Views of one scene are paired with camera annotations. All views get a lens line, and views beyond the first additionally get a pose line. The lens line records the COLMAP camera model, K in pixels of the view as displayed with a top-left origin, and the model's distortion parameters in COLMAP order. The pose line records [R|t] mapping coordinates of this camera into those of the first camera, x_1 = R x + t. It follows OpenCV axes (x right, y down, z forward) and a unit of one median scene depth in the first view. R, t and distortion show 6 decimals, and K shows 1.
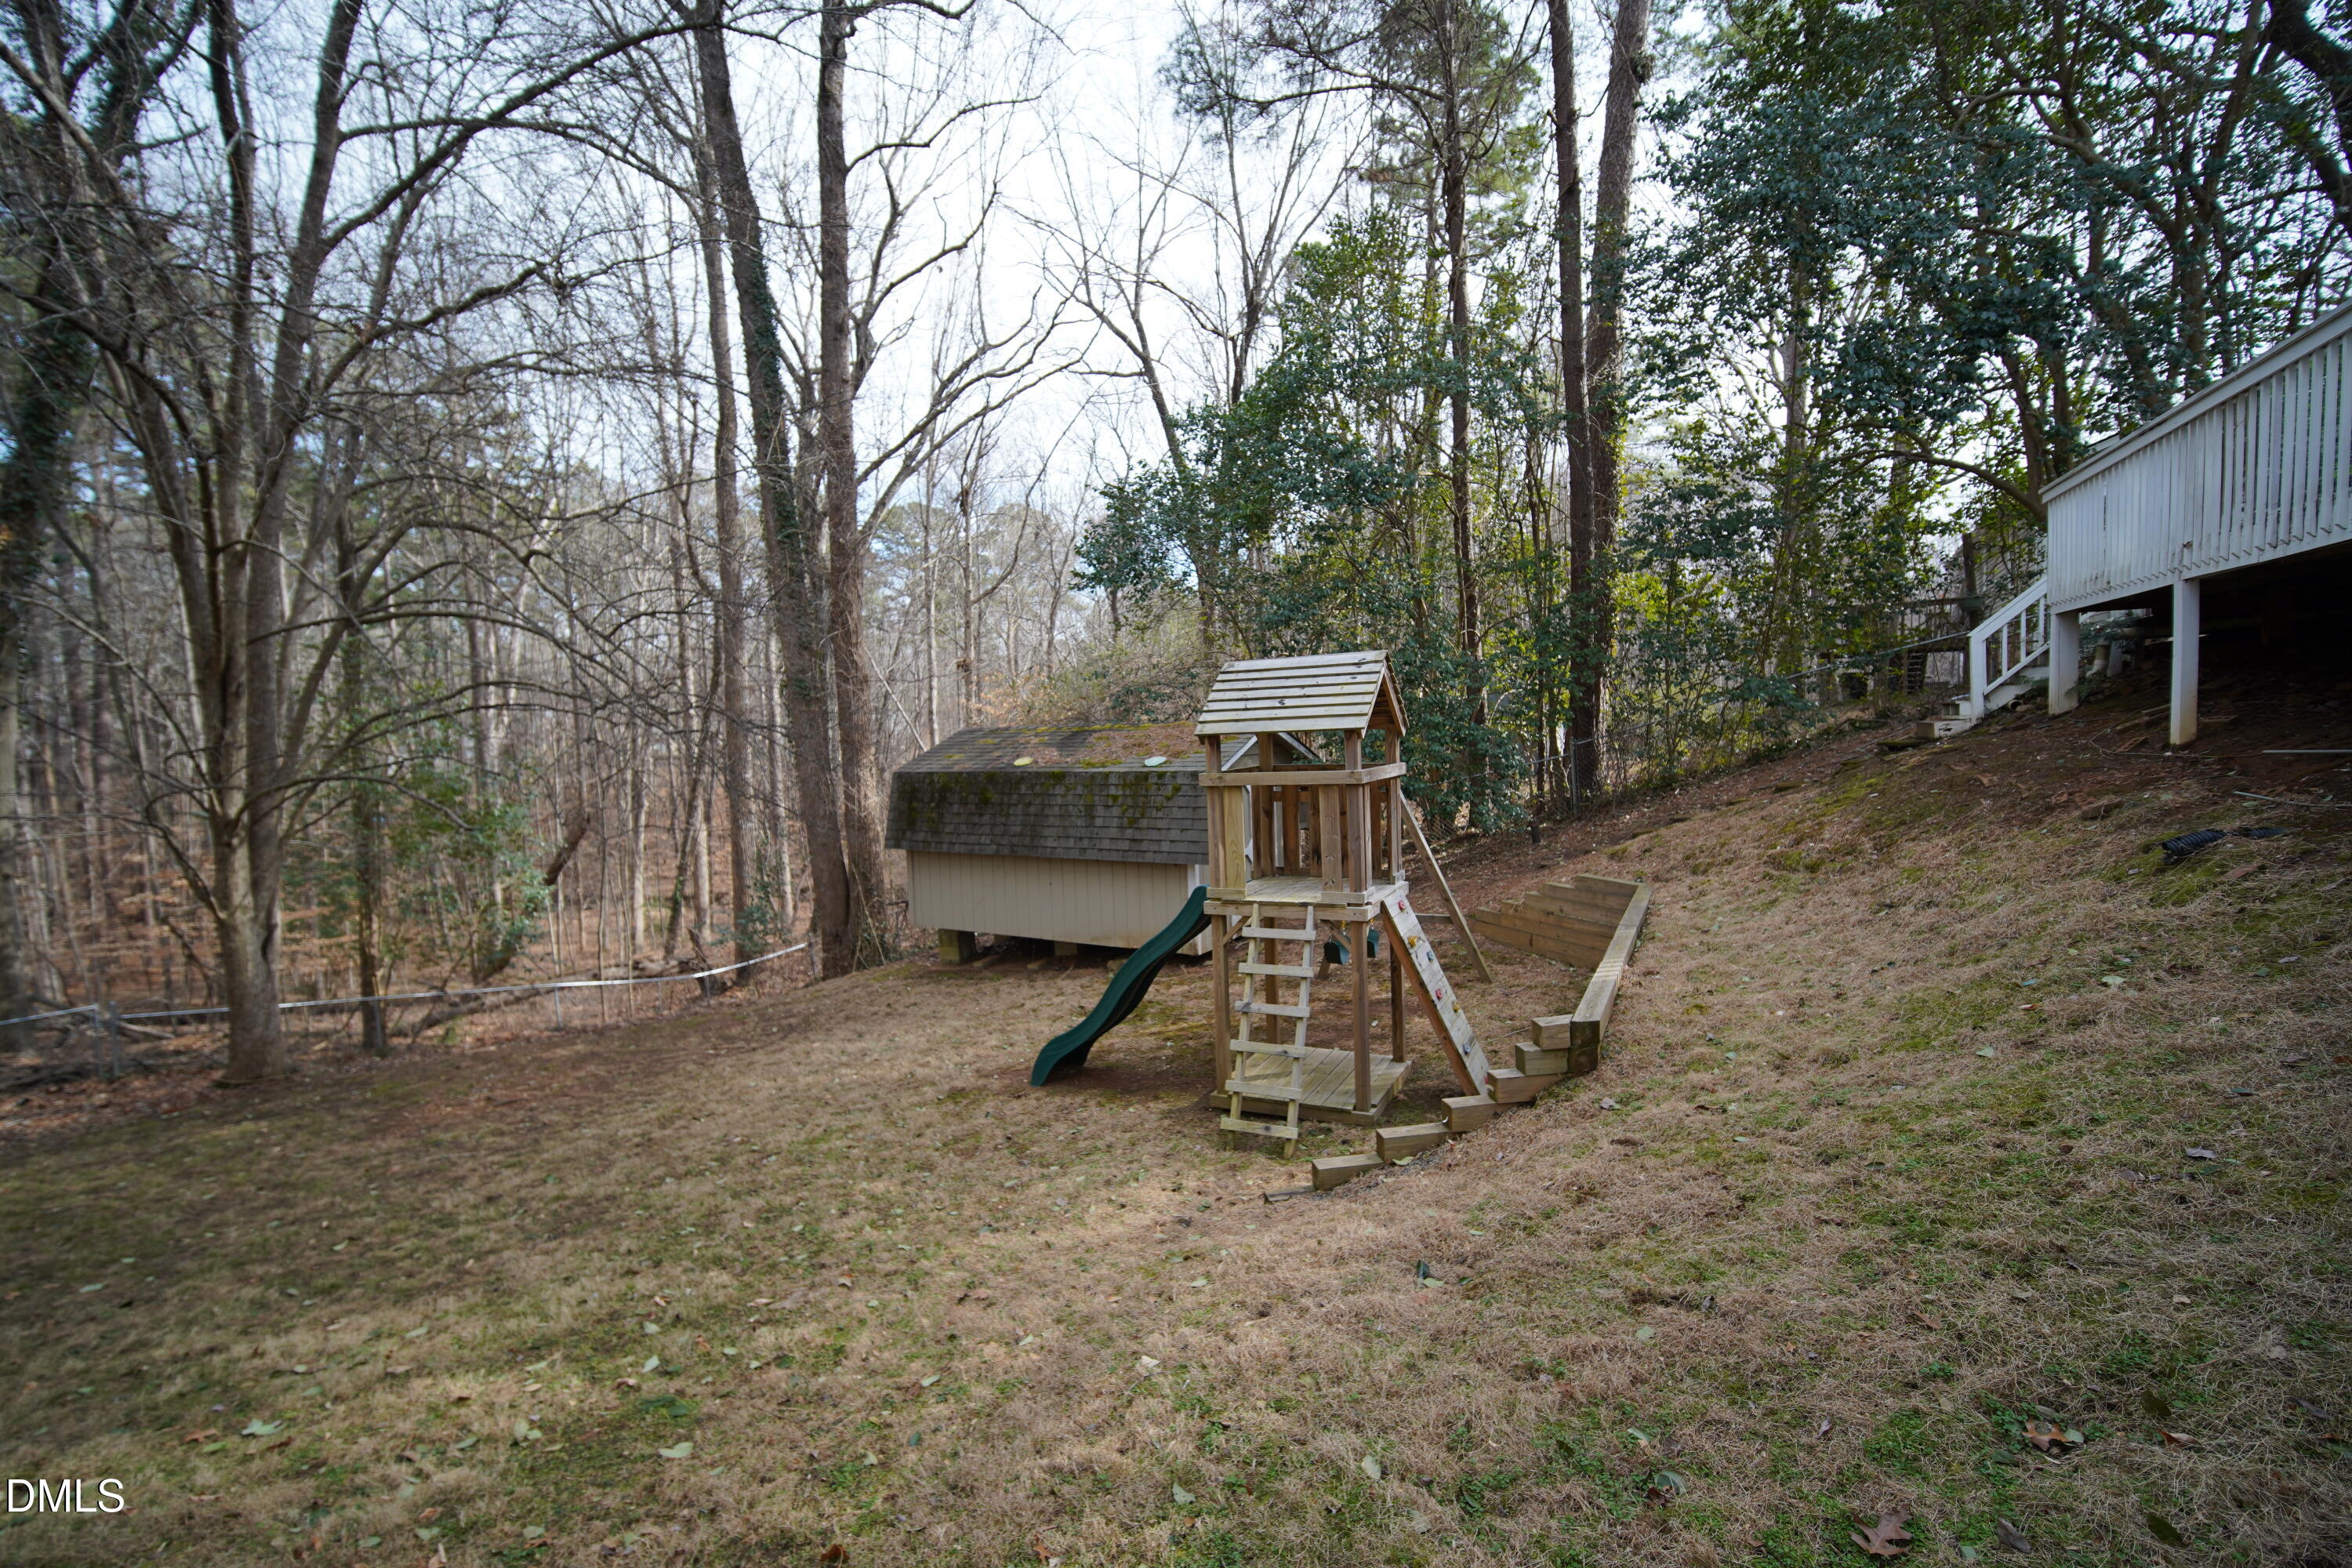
lens RADIAL K [[1017.7, 0, 1166.7], [0, 1017.7, 791.6], [0, 0, 1]] dist [-0.015009, 0.004747]
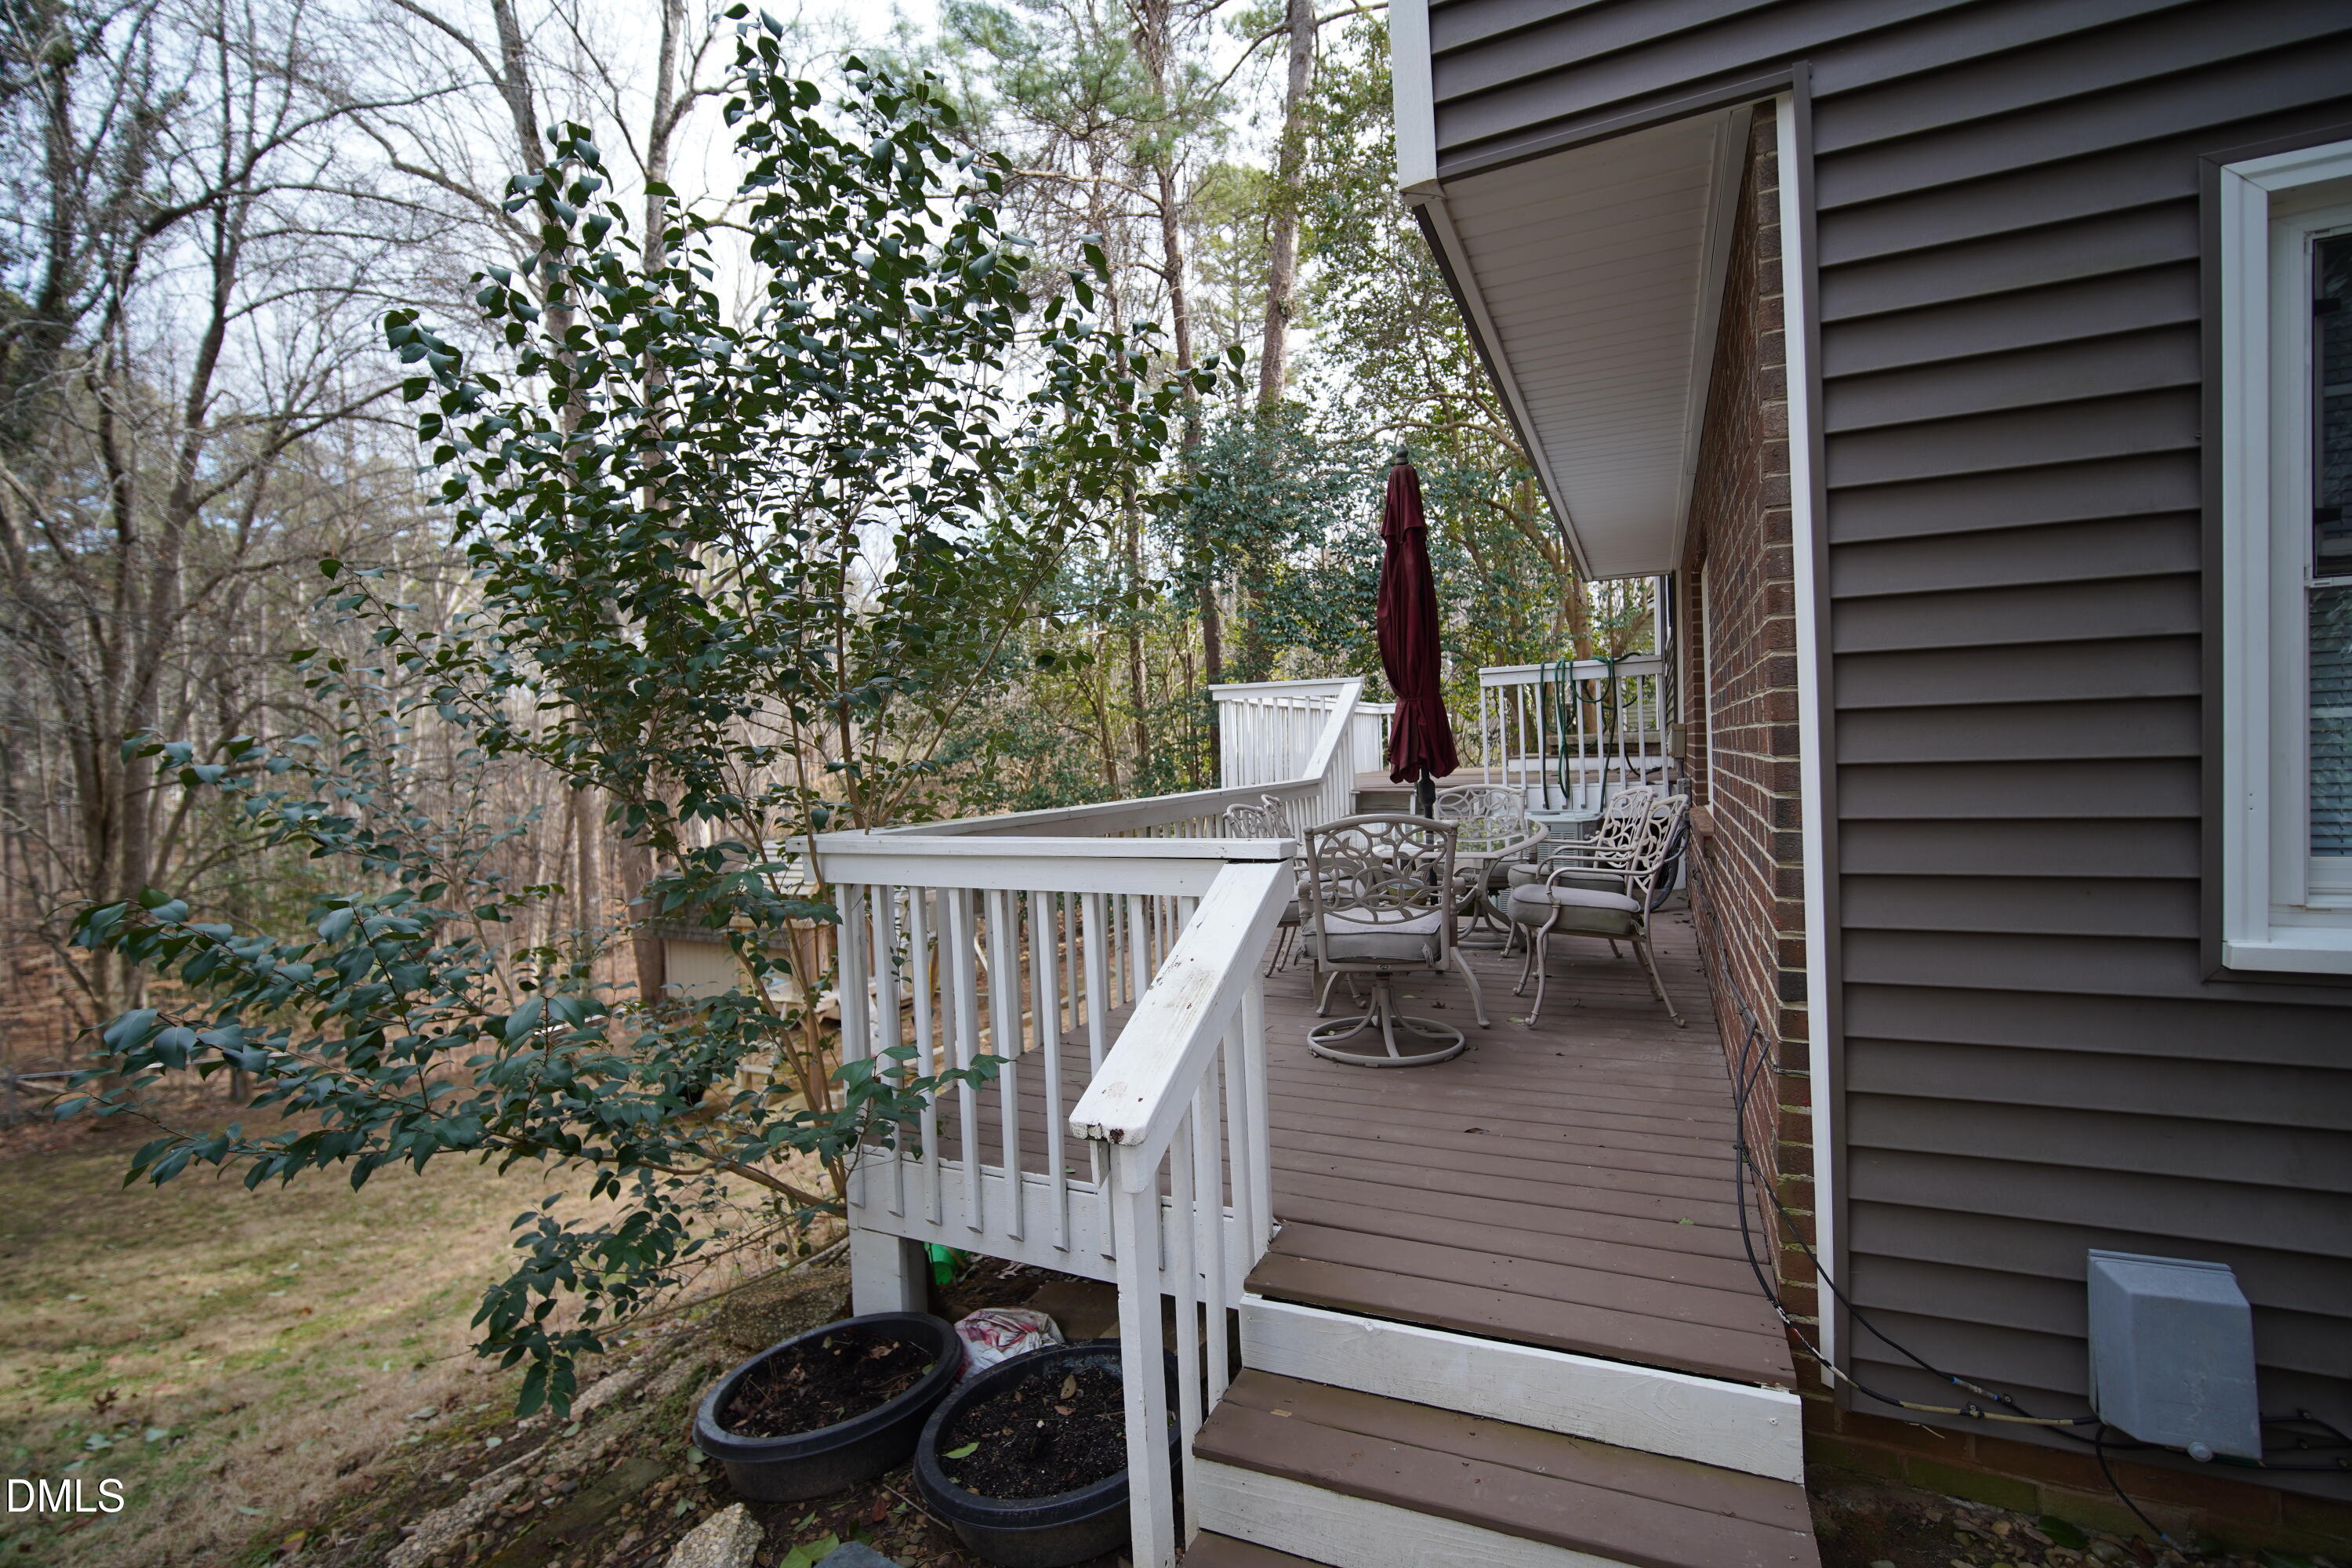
lens RADIAL K [[1017.7, 0, 1180.2], [0, 1017.7, 787.9], [0, 0, 1]] dist [-0.015009, 0.004747]
pose [[0.998894, -0.000746, 0.047009, 0.277868], [0.002571, 0.999244, -0.038784, -0.066723], [-0.046945, 0.038862, 0.998141, -0.262321]]
